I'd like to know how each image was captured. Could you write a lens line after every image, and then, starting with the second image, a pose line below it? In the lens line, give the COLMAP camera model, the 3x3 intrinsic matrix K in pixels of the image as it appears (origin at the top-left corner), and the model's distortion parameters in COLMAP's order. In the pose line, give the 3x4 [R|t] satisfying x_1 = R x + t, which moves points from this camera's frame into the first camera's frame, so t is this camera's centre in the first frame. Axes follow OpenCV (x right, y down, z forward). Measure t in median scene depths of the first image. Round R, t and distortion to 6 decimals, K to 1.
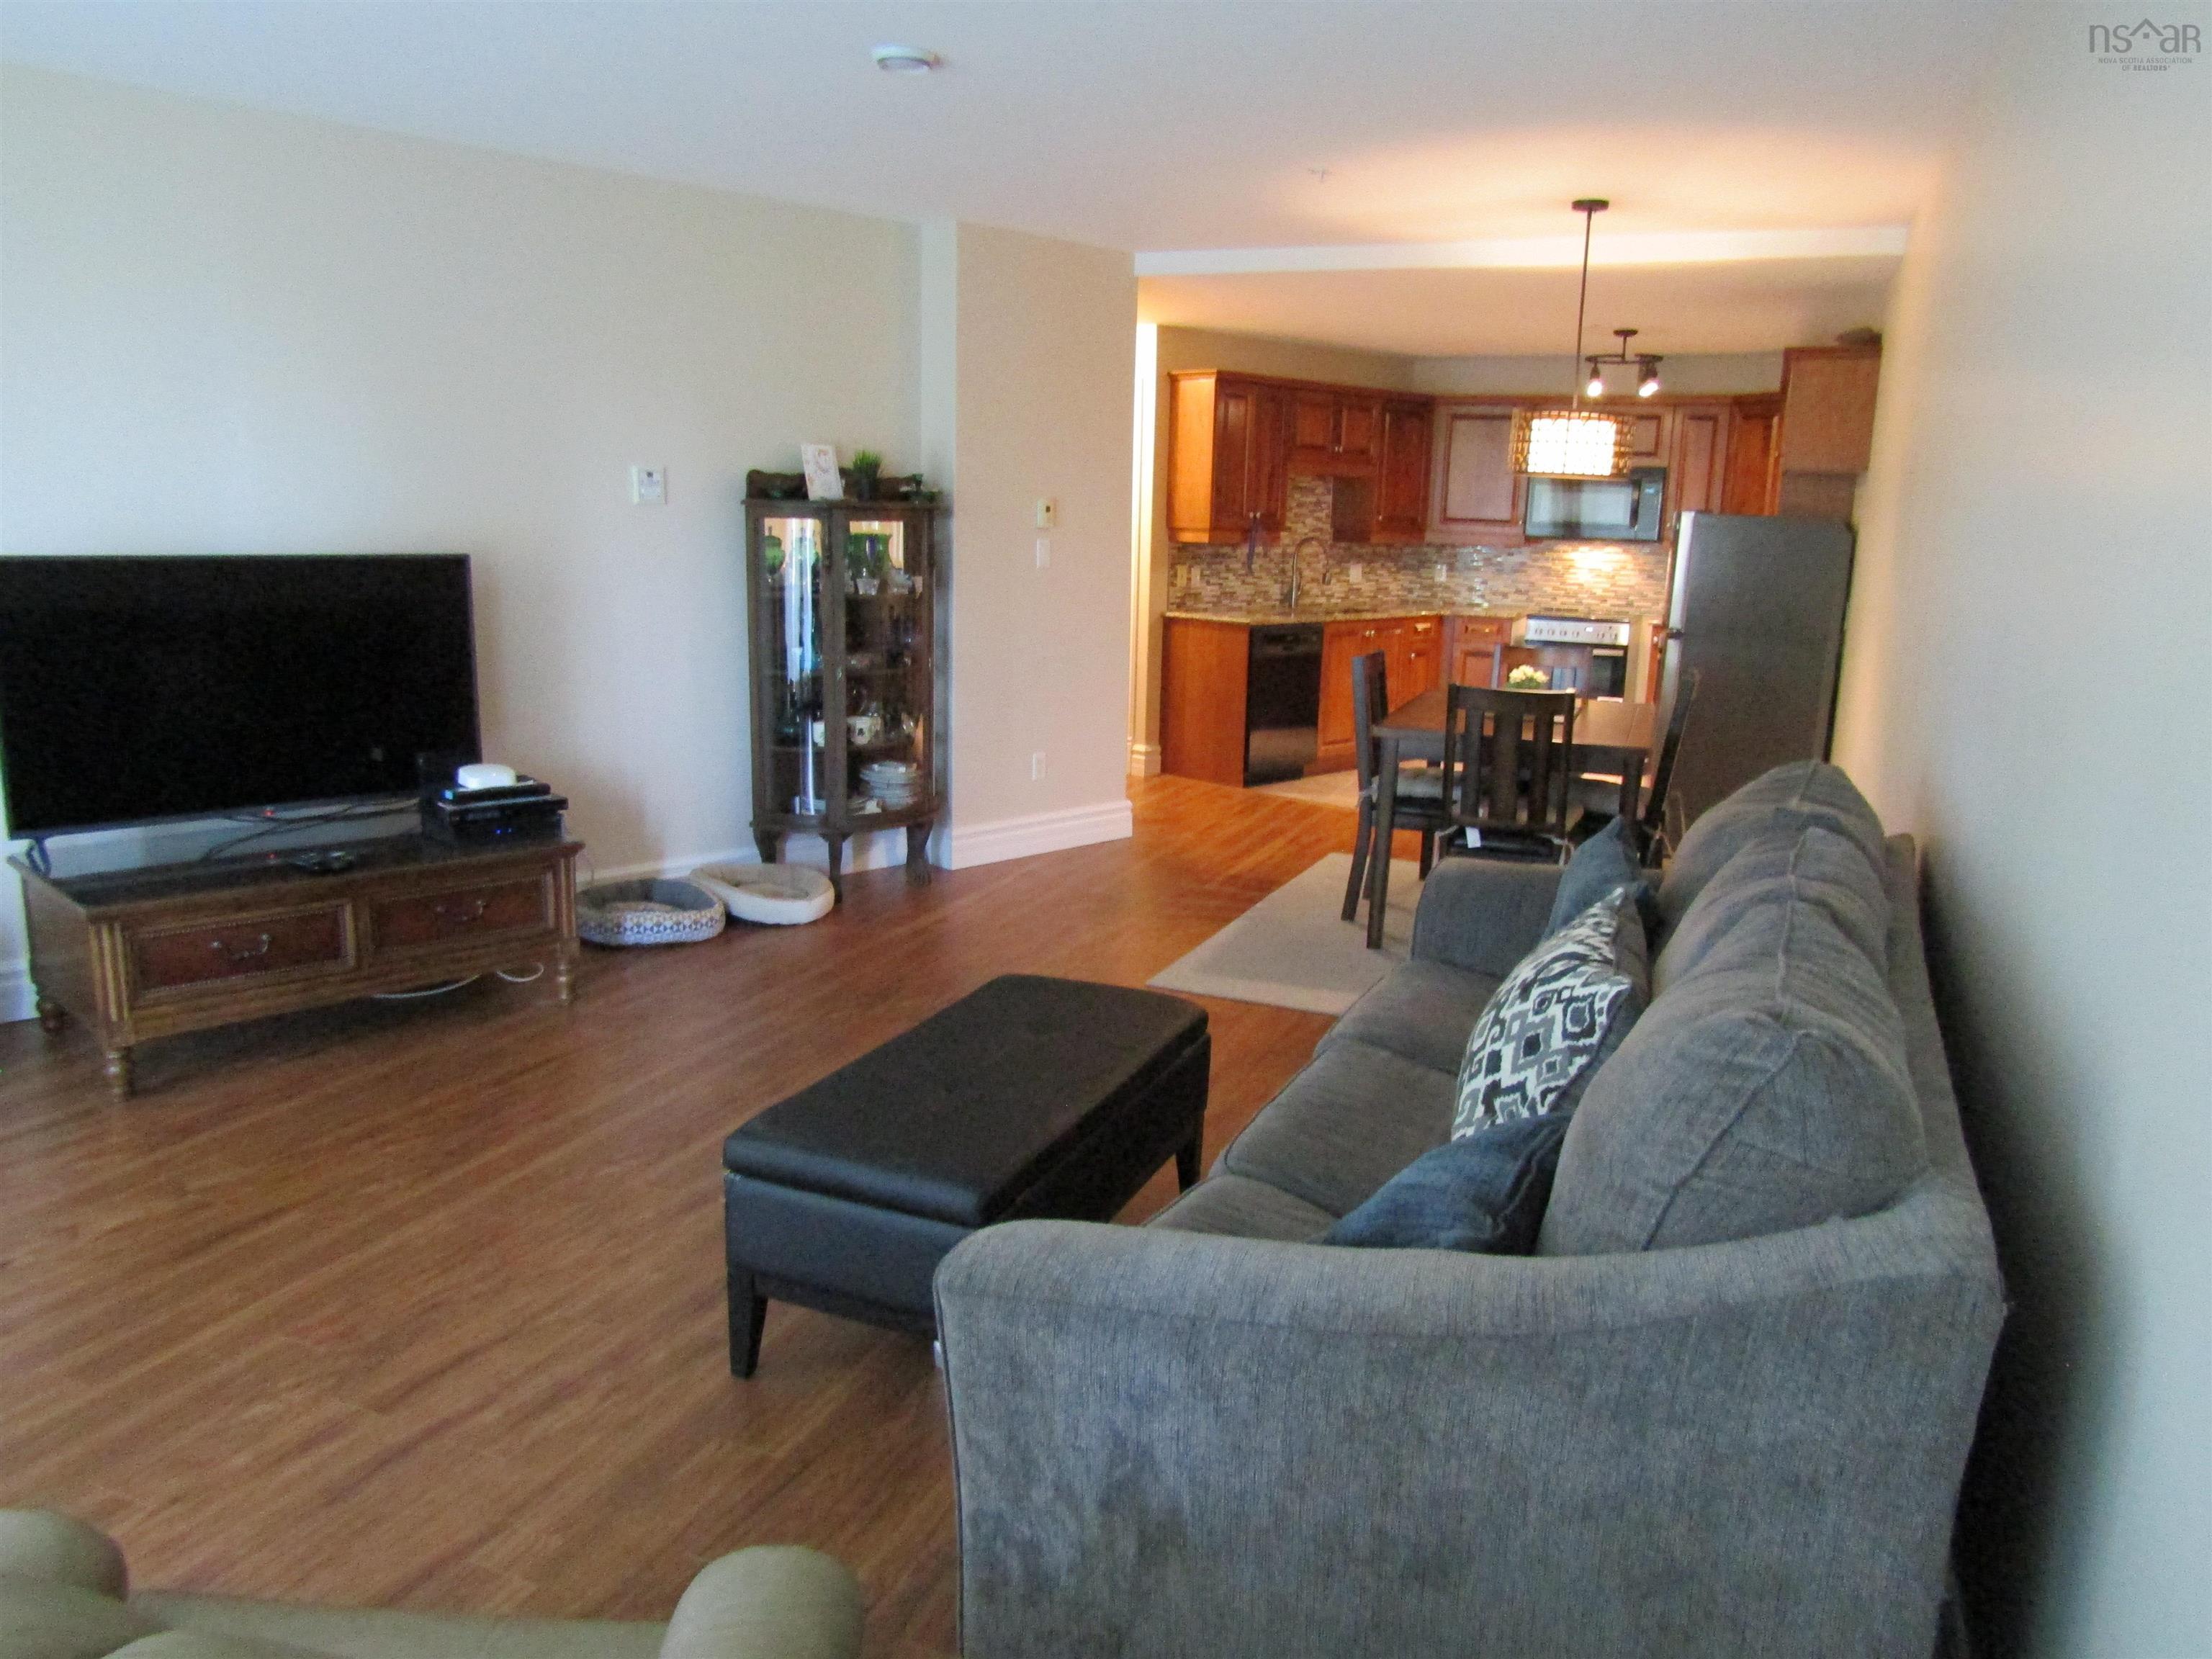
lens RADIAL K [[1560.4, 0, 1112.6], [0, 1560.4, 843.2], [0, 0, 1]] dist [-0.015044, 0.002962]
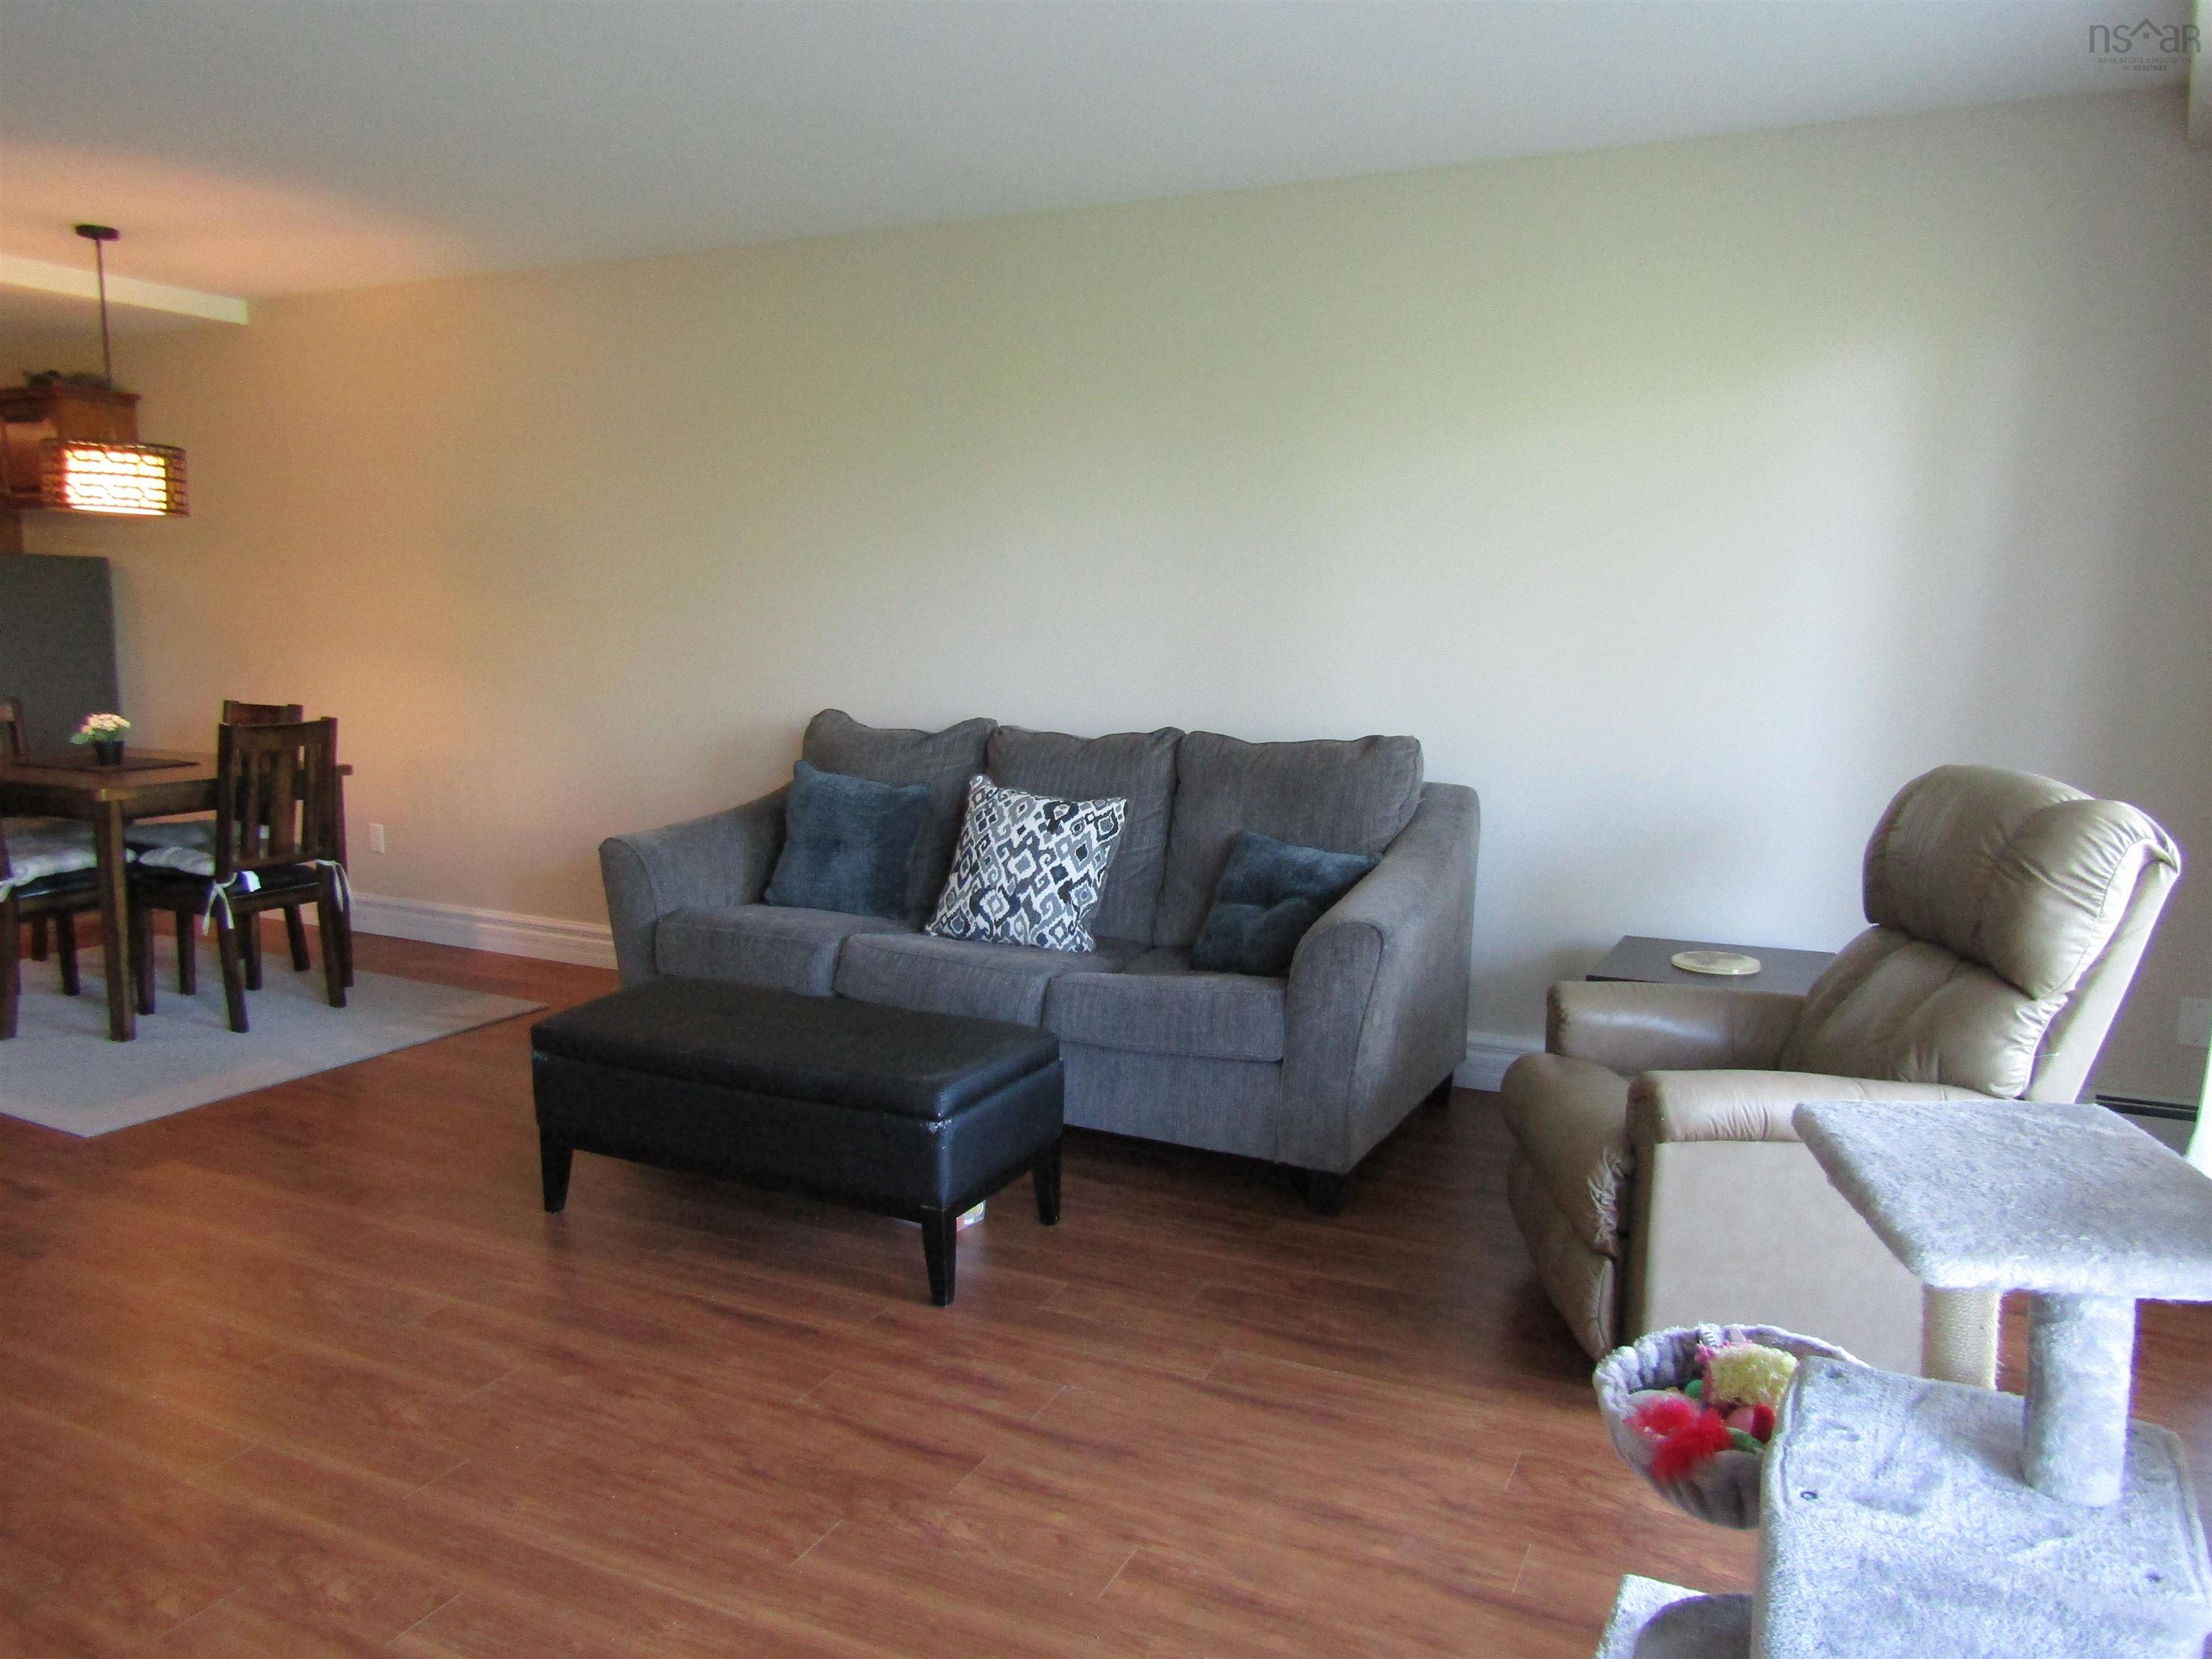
lens RADIAL K [[1560.4, 0, 1109.8], [0, 1560.4, 835.5], [0, 0, 1]] dist [-0.015044, 0.002962]
pose [[0.052647, -0.172242, 0.983647, -0.585370], [0.201435, 0.966597, 0.158475, -0.064729], [-0.978086, 0.189797, 0.085584, 0.328027]]
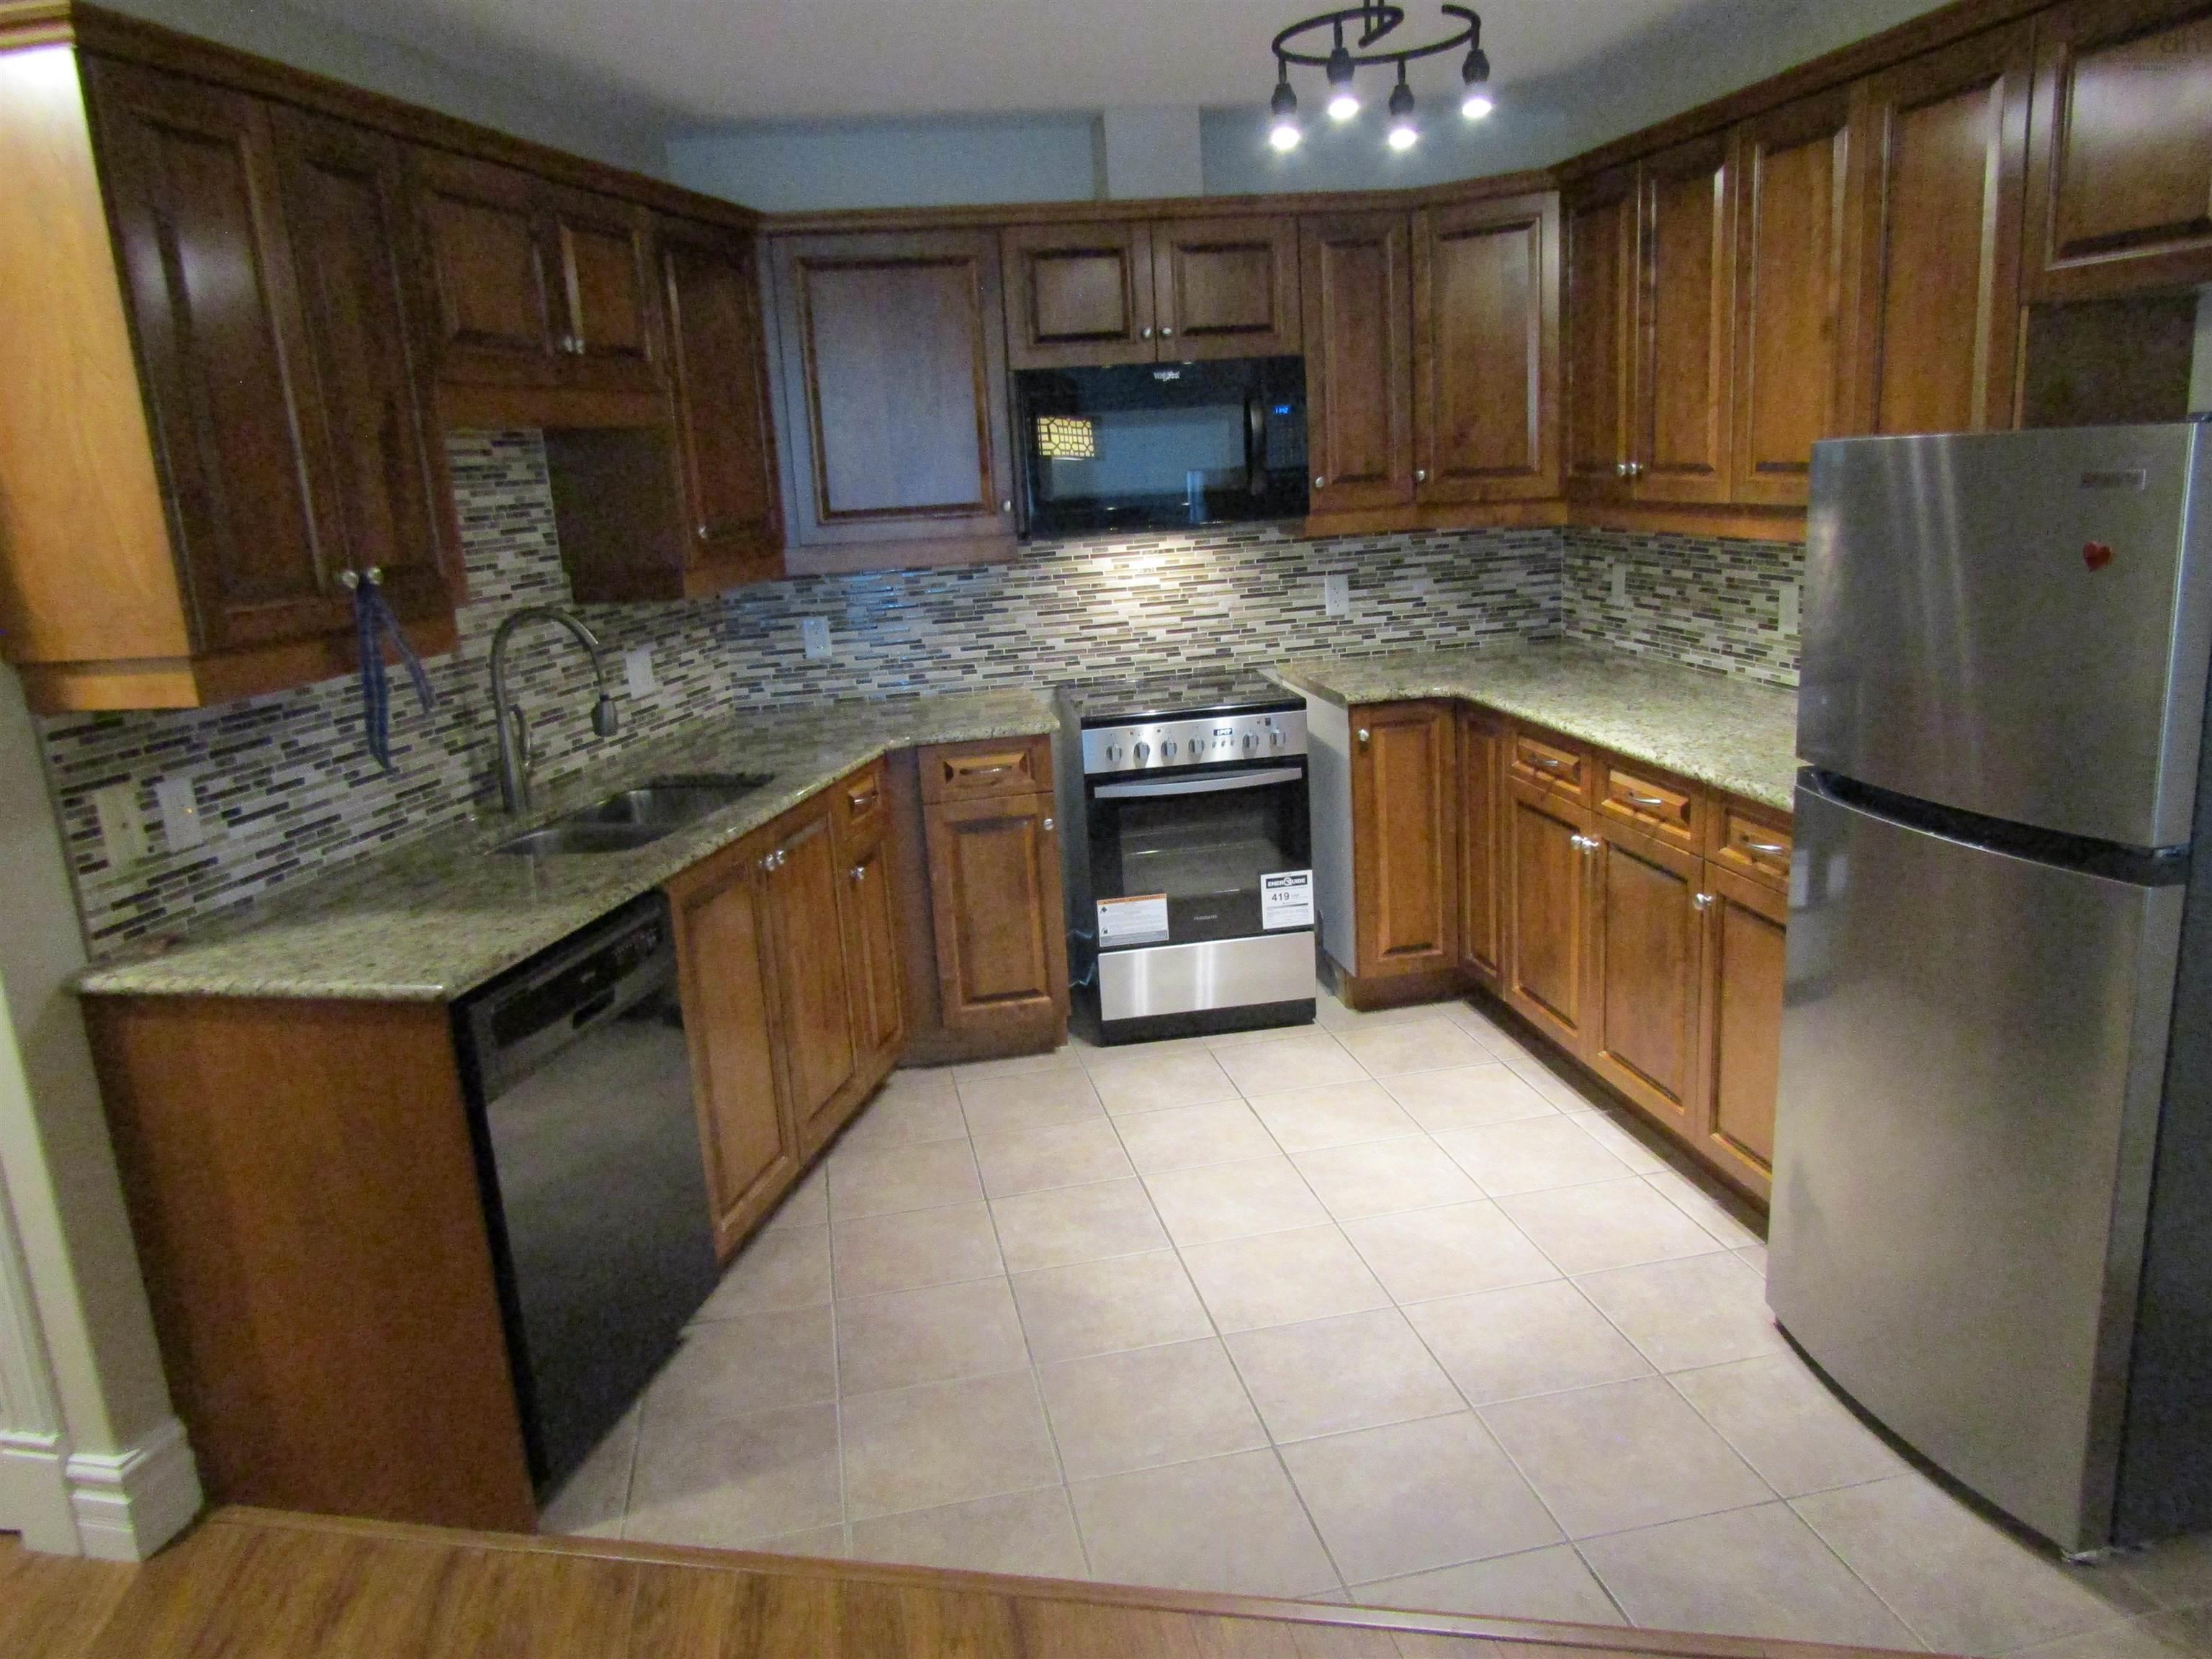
lens RADIAL K [[1560.4, 0, 1113.3], [0, 1560.4, 840.3], [0, 0, 1]] dist [-0.015044, 0.002962]
pose [[0.832452, -0.206930, 0.514008, 0.071332], [0.197436, 0.977535, 0.073783, -0.225585], [-0.517728, 0.040063, 0.854607, 0.987774]]
